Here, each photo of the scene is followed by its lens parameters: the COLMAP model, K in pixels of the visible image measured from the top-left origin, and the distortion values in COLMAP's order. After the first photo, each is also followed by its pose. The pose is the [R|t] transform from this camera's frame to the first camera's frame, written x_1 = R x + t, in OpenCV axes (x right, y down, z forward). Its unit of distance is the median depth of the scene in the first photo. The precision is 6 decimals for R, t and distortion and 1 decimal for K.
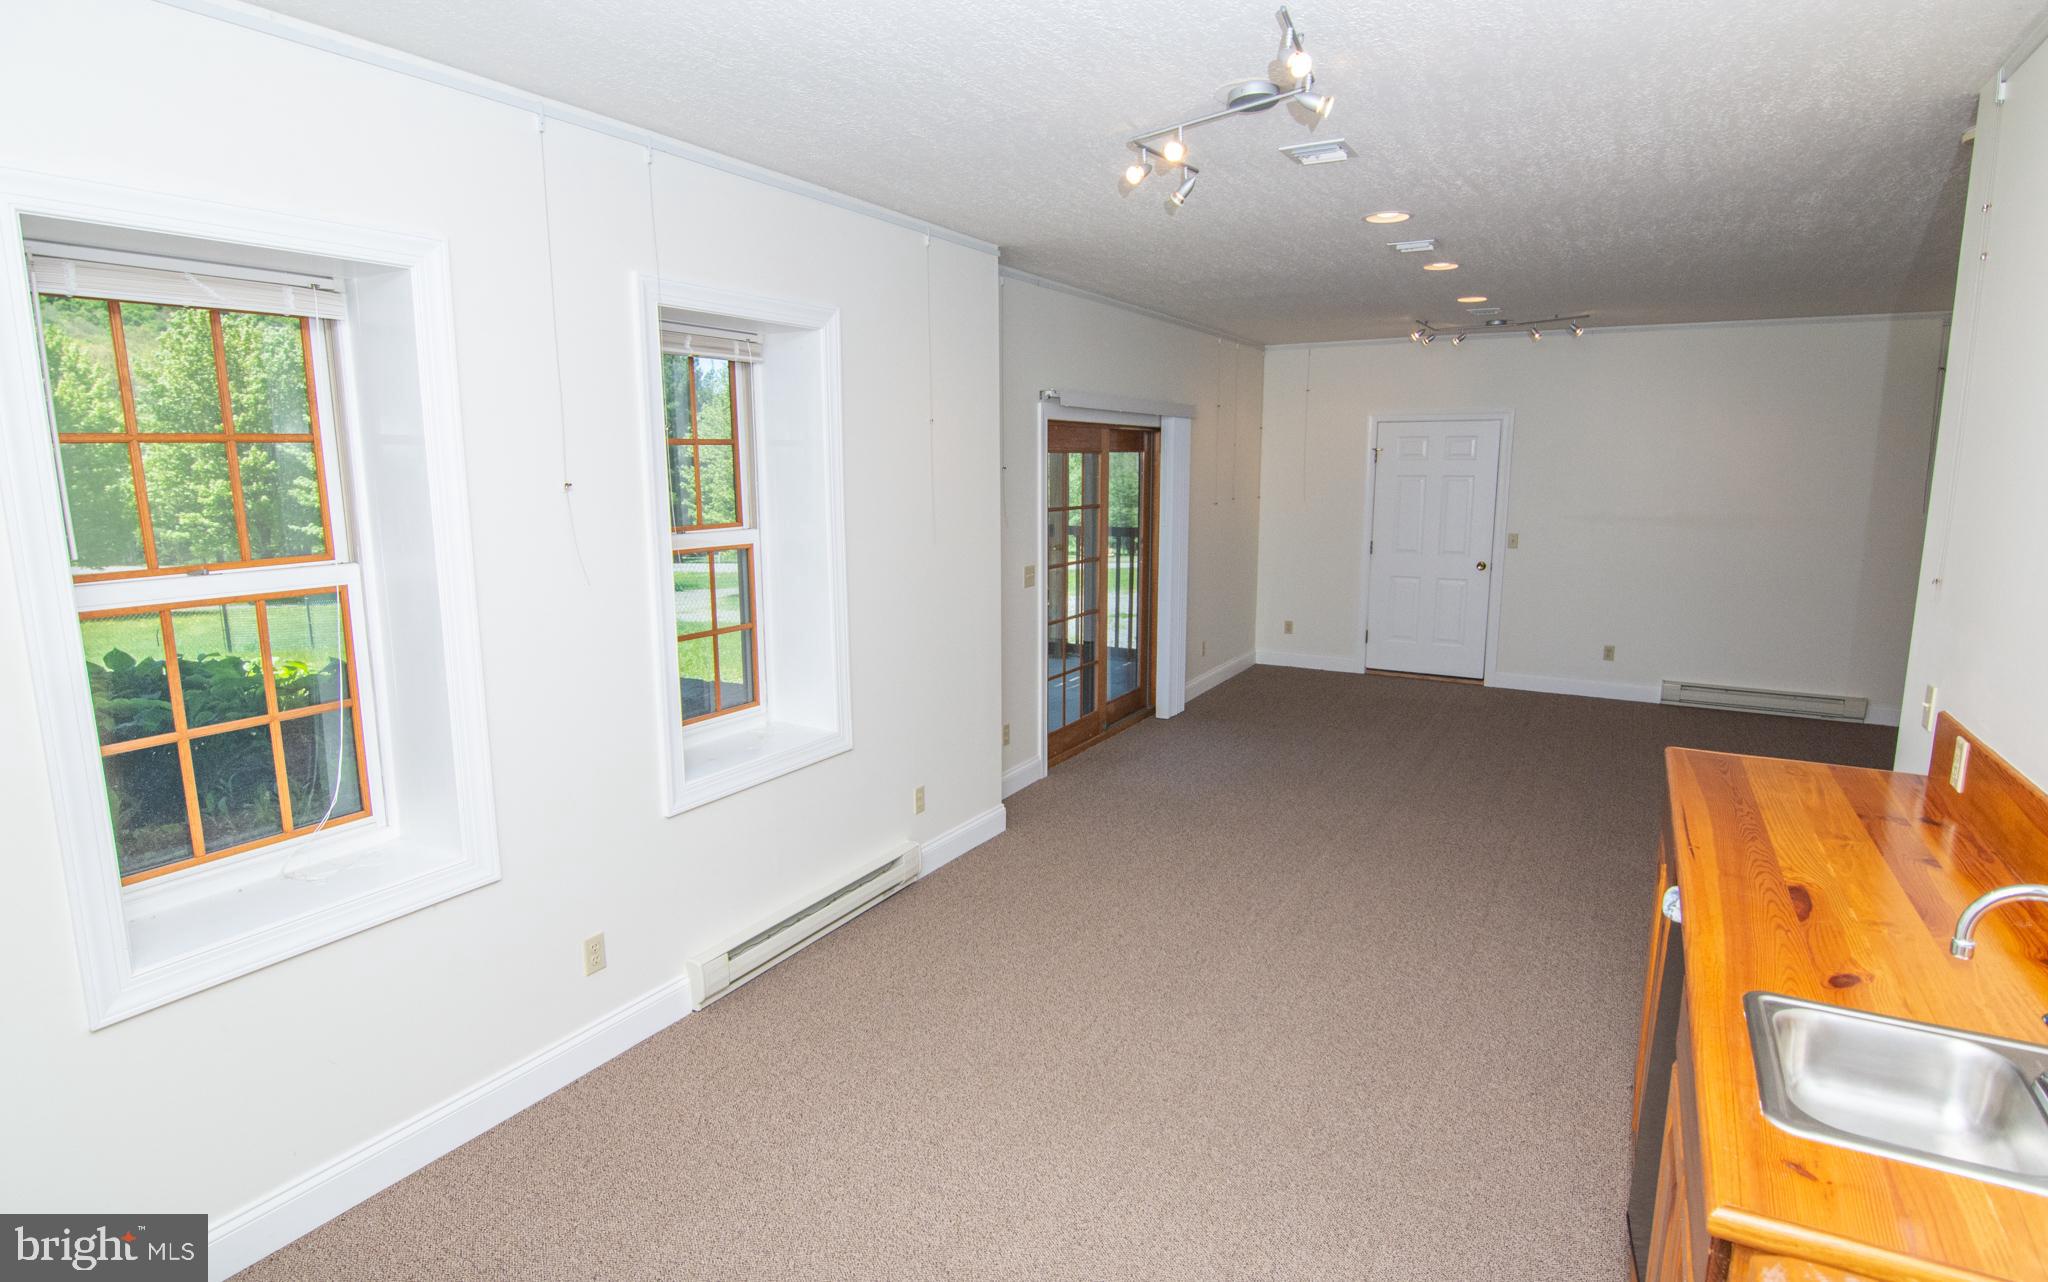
lens RADIAL K [[1061.3, 0, 1026.9], [0, 1061.3, 644.1], [0, 0, 1]] dist [-0.003948, -0.000182]
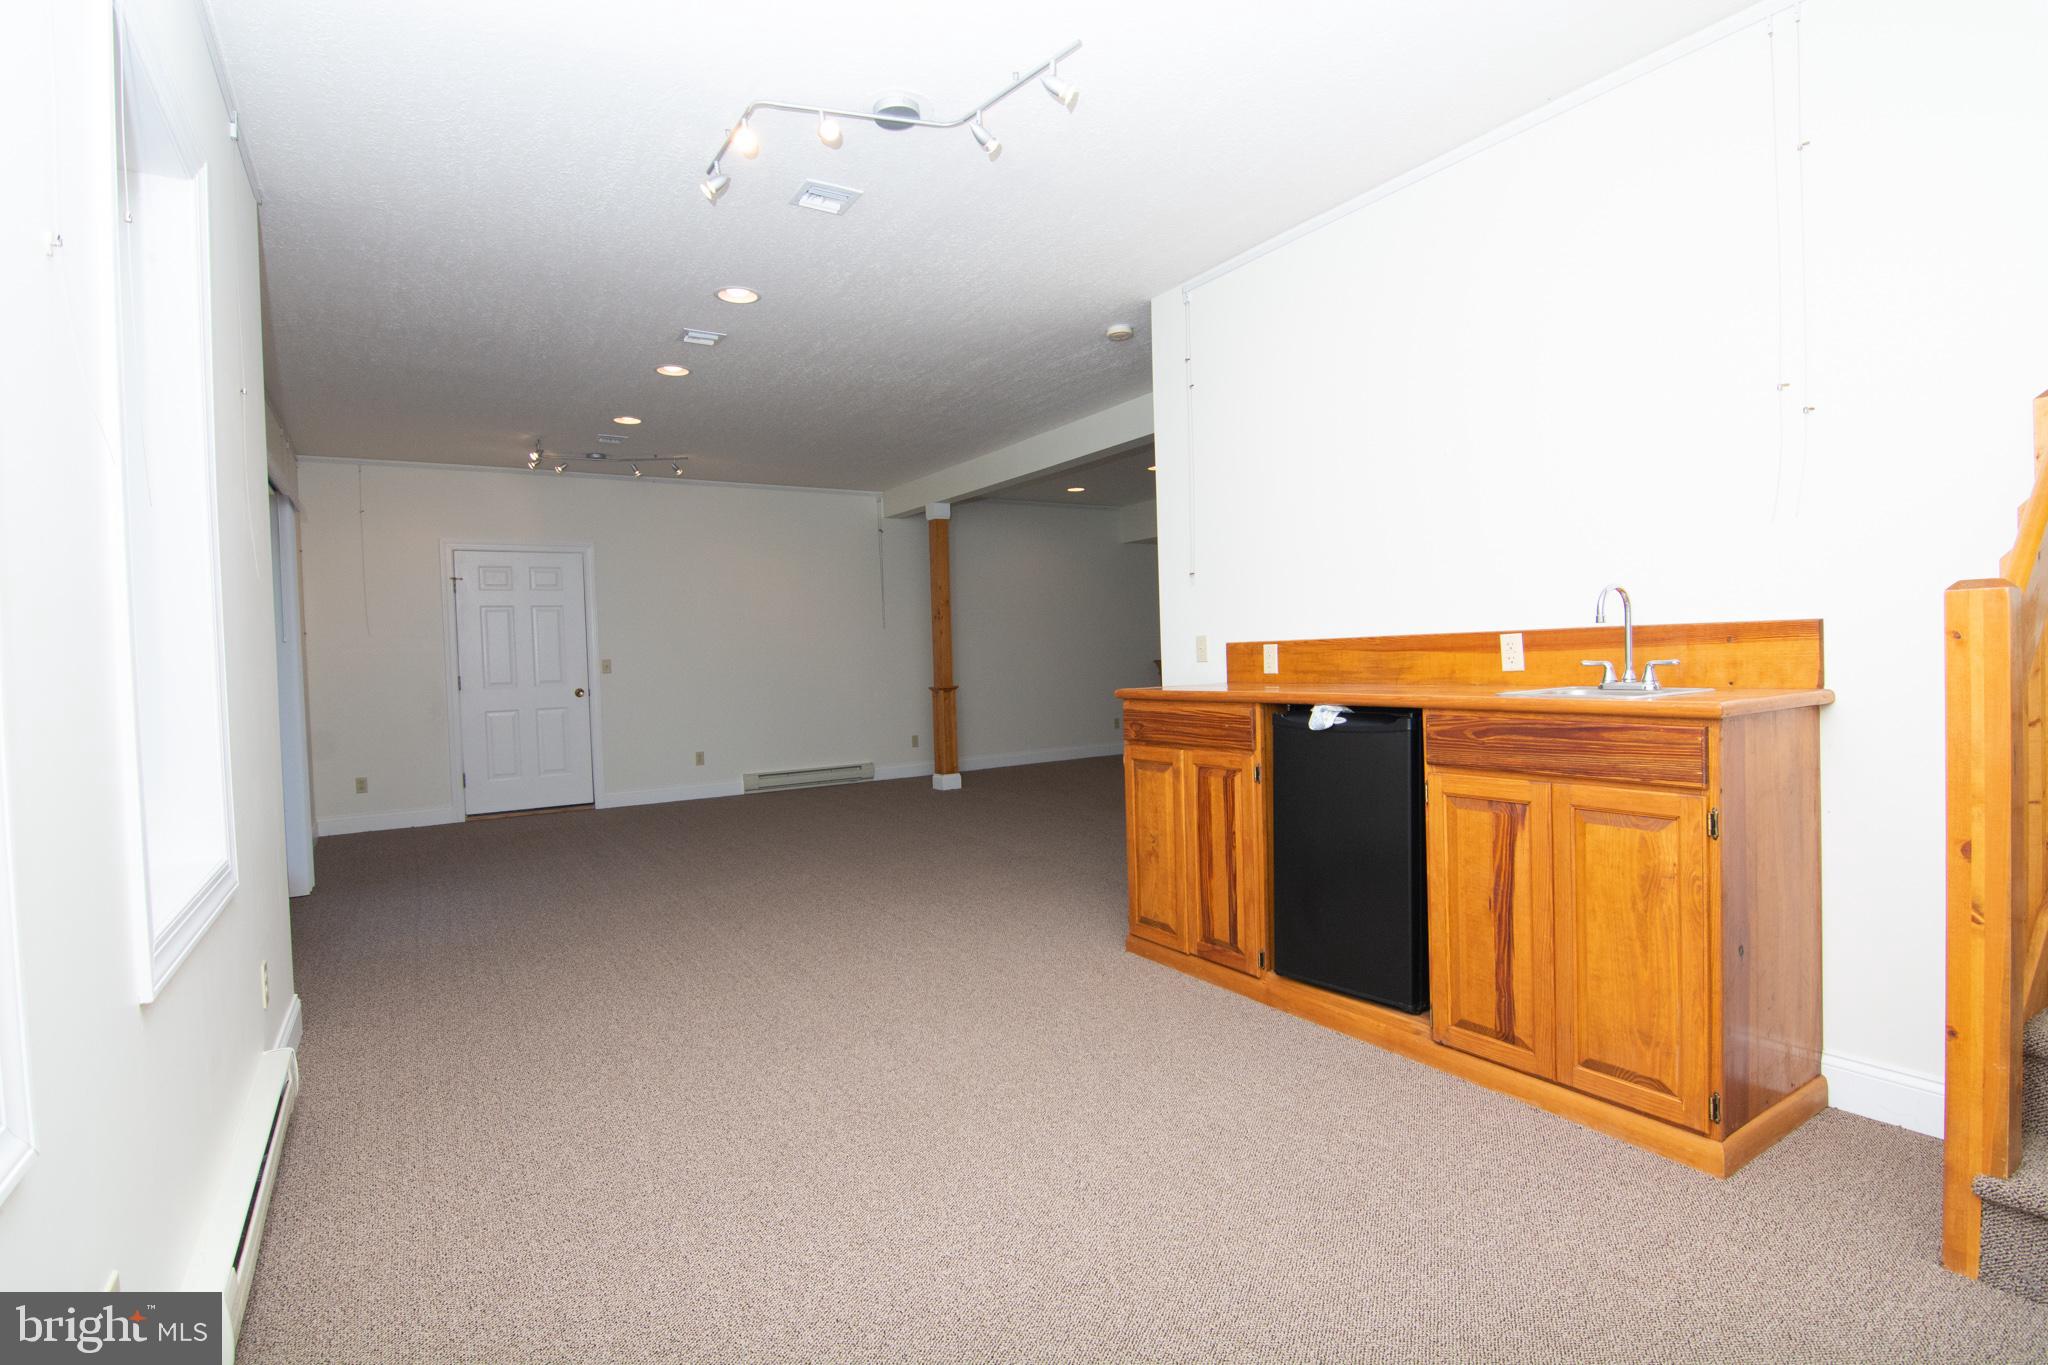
lens RADIAL K [[1000.7, 0, 1025.1], [0, 1000.7, 679.6], [0, 0, 1]] dist [-0.003762, -0.000213]
pose [[0.471608, -0.038955, 0.880947, -0.228784], [0.185789, 0.980988, -0.056082, 0.050372], [-0.862014, 0.190119, 0.469879, 0.176664]]
